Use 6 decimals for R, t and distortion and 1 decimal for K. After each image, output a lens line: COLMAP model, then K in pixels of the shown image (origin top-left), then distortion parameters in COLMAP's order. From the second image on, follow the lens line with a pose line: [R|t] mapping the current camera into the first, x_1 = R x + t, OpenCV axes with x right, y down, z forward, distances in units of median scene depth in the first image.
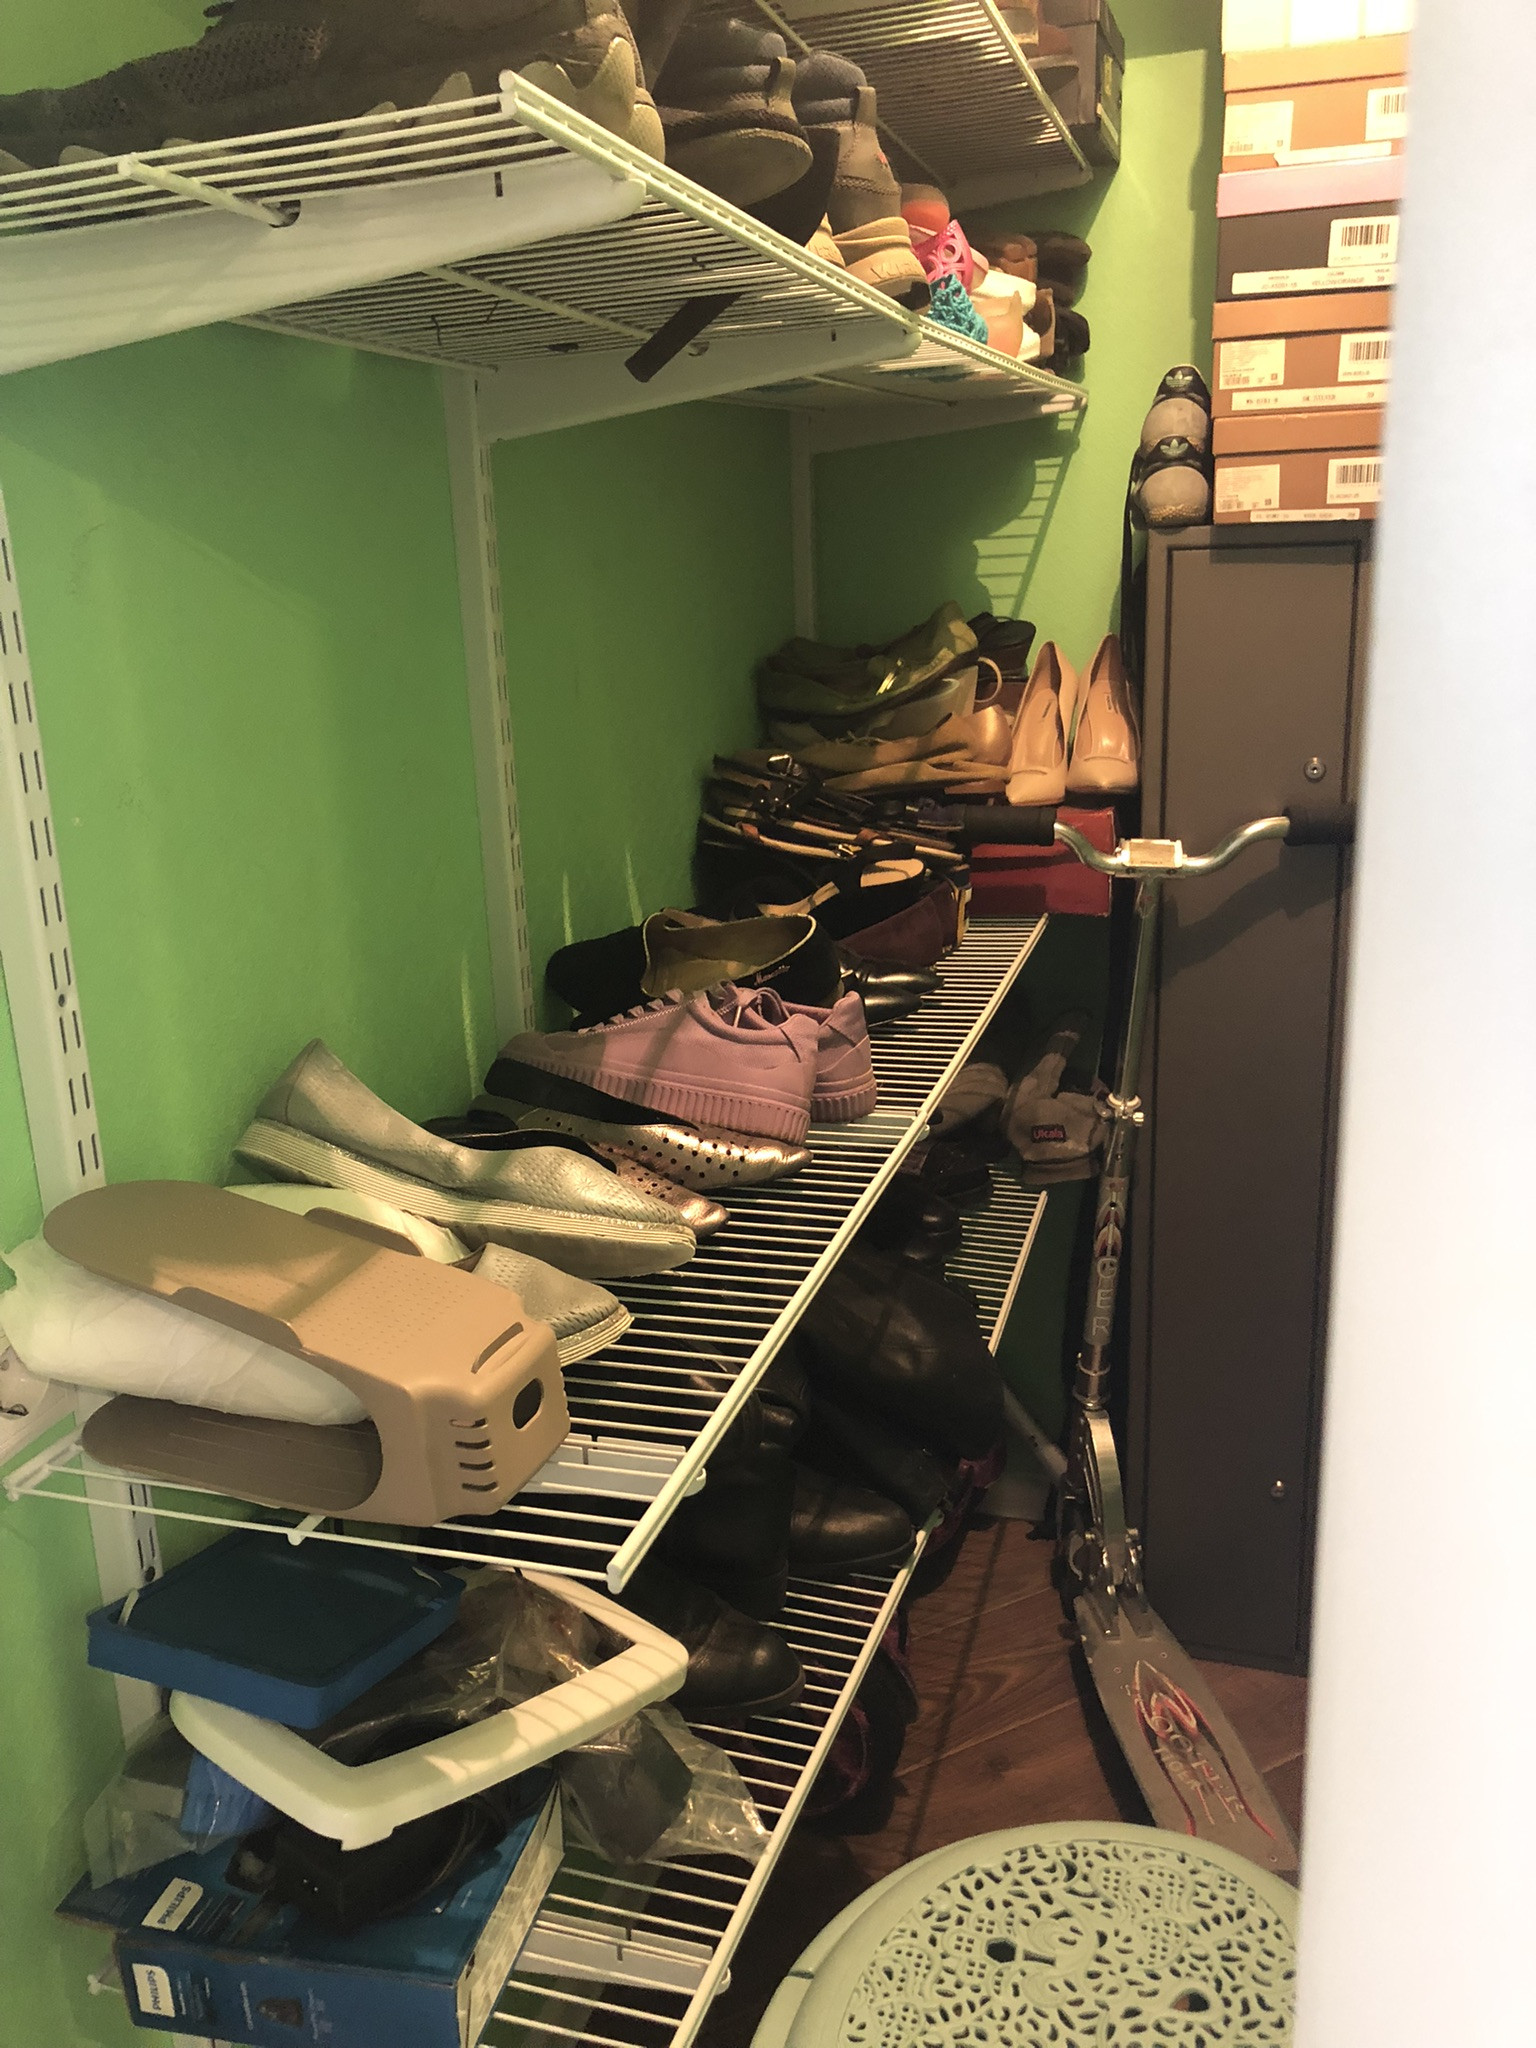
lens RADIAL K [[1702.1, 0, 781.1], [0, 1702.1, 1026.4], [0, 0, 1]] dist [0.027406, -0.021805]
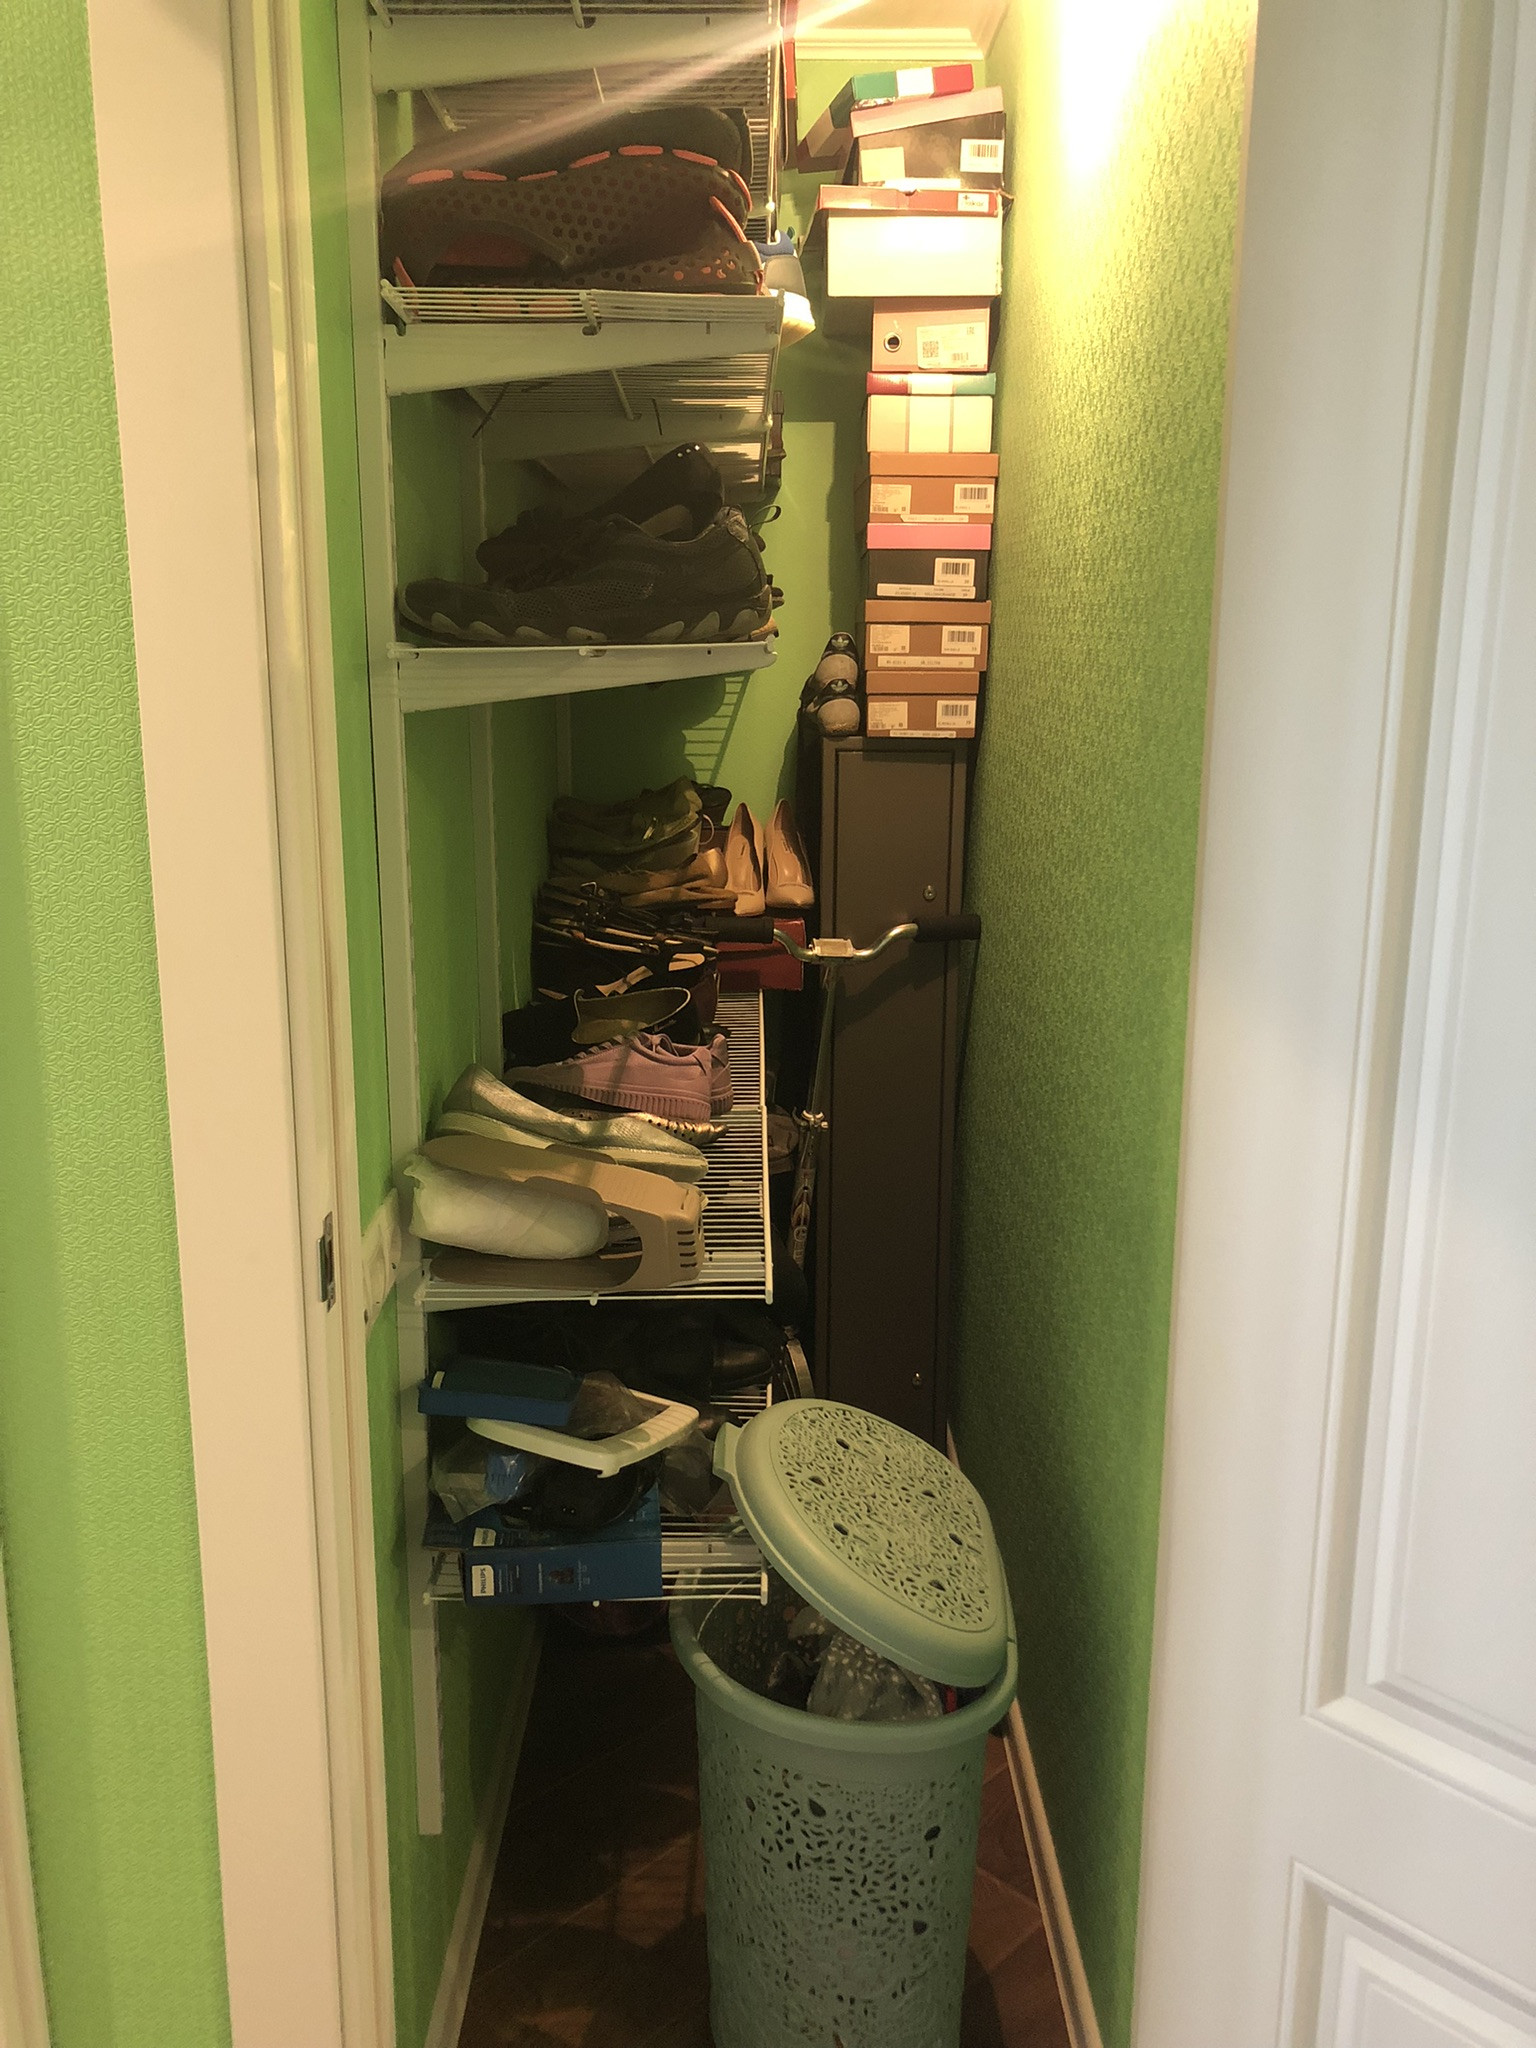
lens RADIAL K [[1702.1, 0, 760.8], [0, 1702.1, 1025.4], [0, 0, 1]] dist [0.027406, -0.021805]
pose [[0.951369, -0.024198, 0.307103, -0.314651], [0.041314, 0.997927, -0.049352, 0.039890], [-0.305272, 0.059640, 0.950396, -0.418818]]
